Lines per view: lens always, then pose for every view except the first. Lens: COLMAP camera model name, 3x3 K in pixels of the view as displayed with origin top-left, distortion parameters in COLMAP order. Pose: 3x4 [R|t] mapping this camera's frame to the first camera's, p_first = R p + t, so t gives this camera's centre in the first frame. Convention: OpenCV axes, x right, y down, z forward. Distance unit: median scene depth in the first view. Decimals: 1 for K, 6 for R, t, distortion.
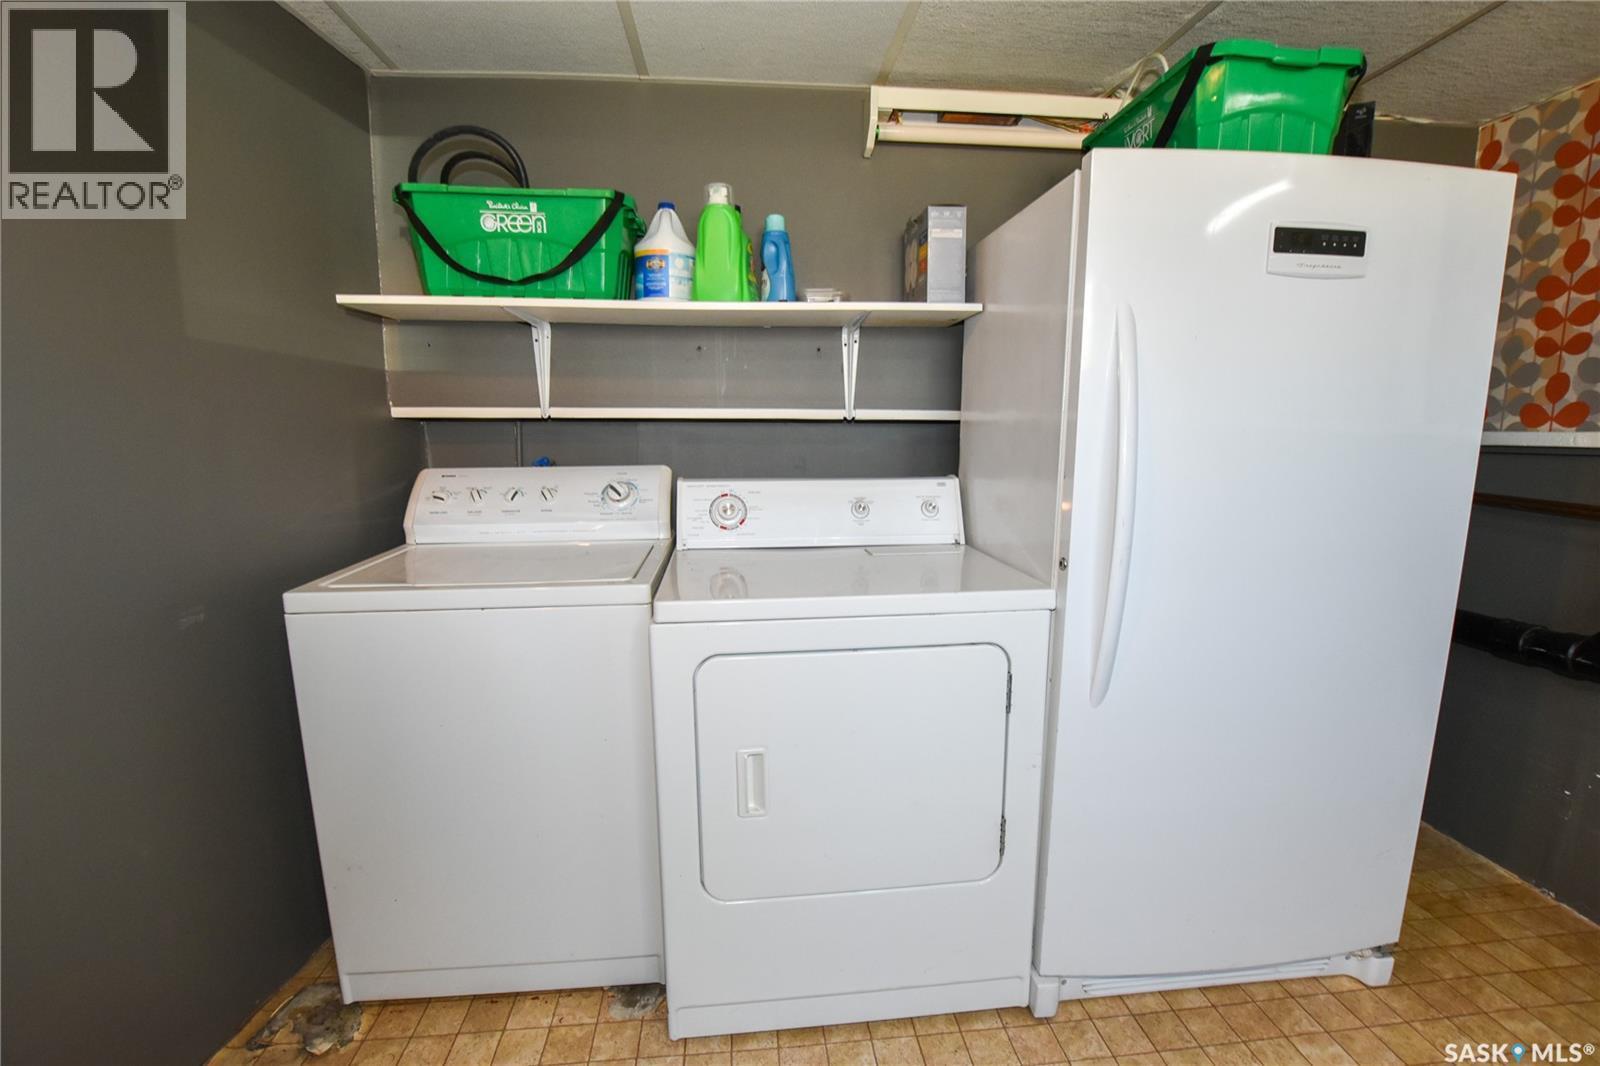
lens RADIAL K [[709.8, 0, 803.9], [0, 709.8, 539.4], [0, 0, 1]] dist [-0.022385, -0.000024]
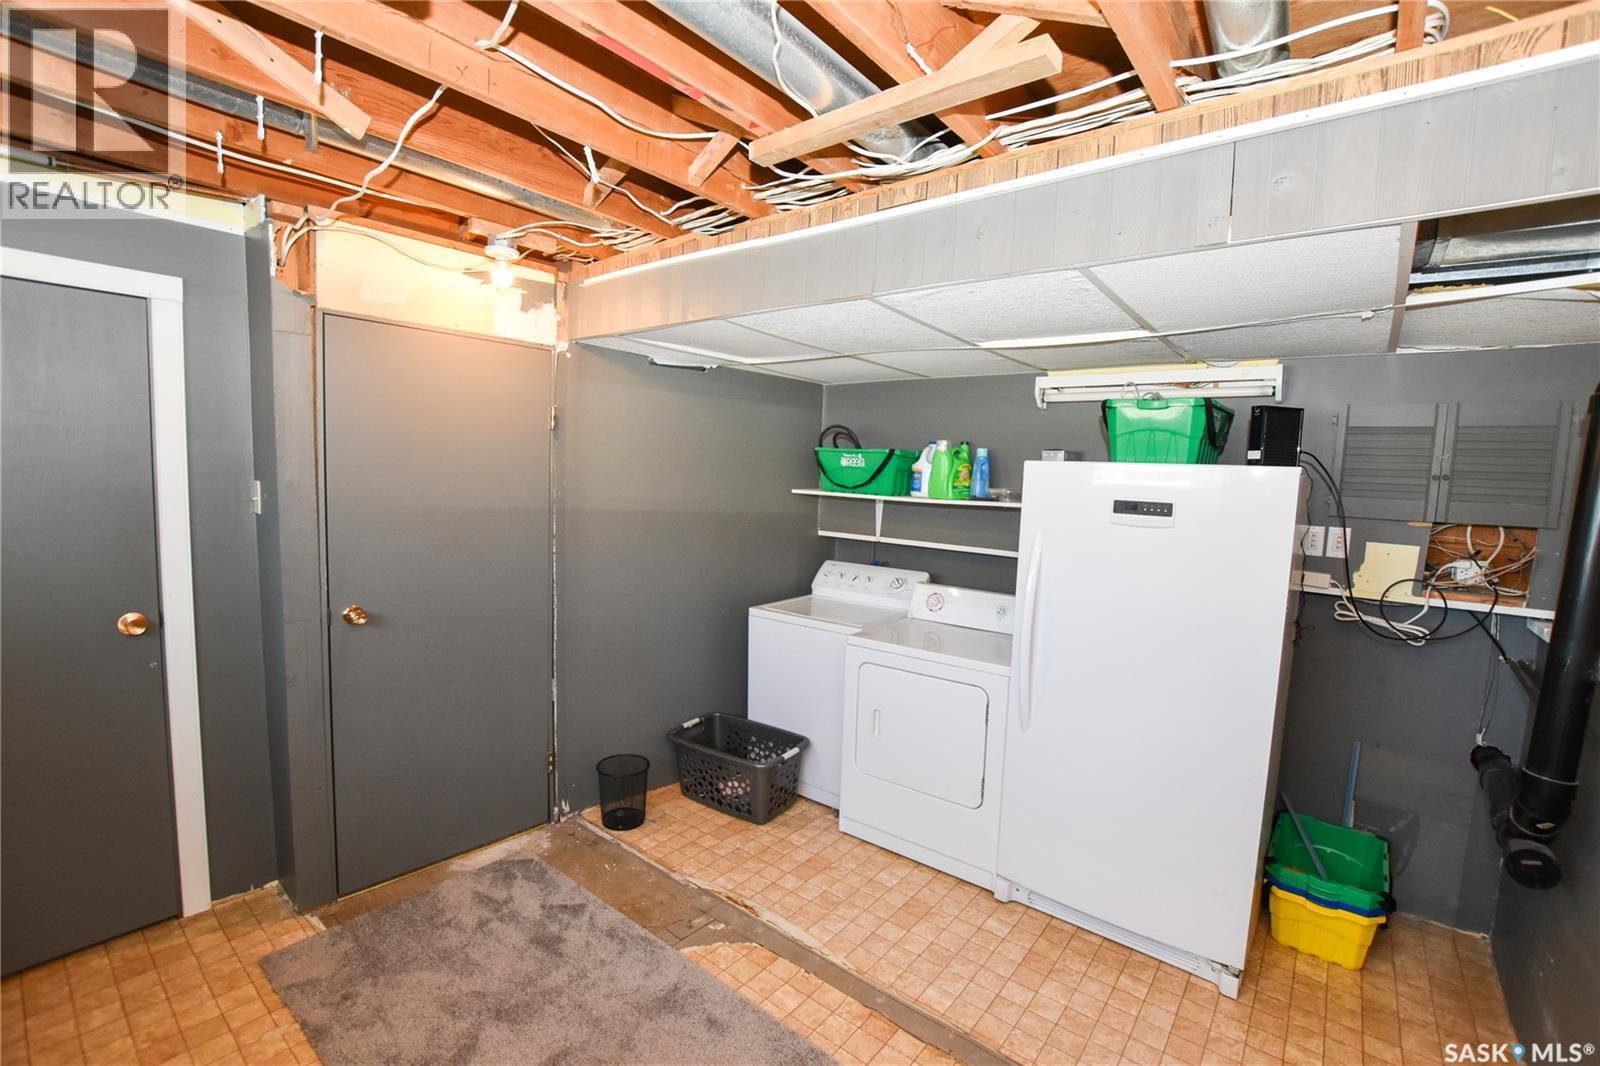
lens RADIAL K [[709.8, 0, 803.9], [0, 709.8, 539.4], [0, 0, 1]] dist [-0.022385, -0.000024]
pose [[0.721505, 0.093584, -0.686056, 1.061680], [-0.147182, 0.988909, -0.019891, -0.133600], [0.676586, 0.115326, 0.727277, -0.740372]]
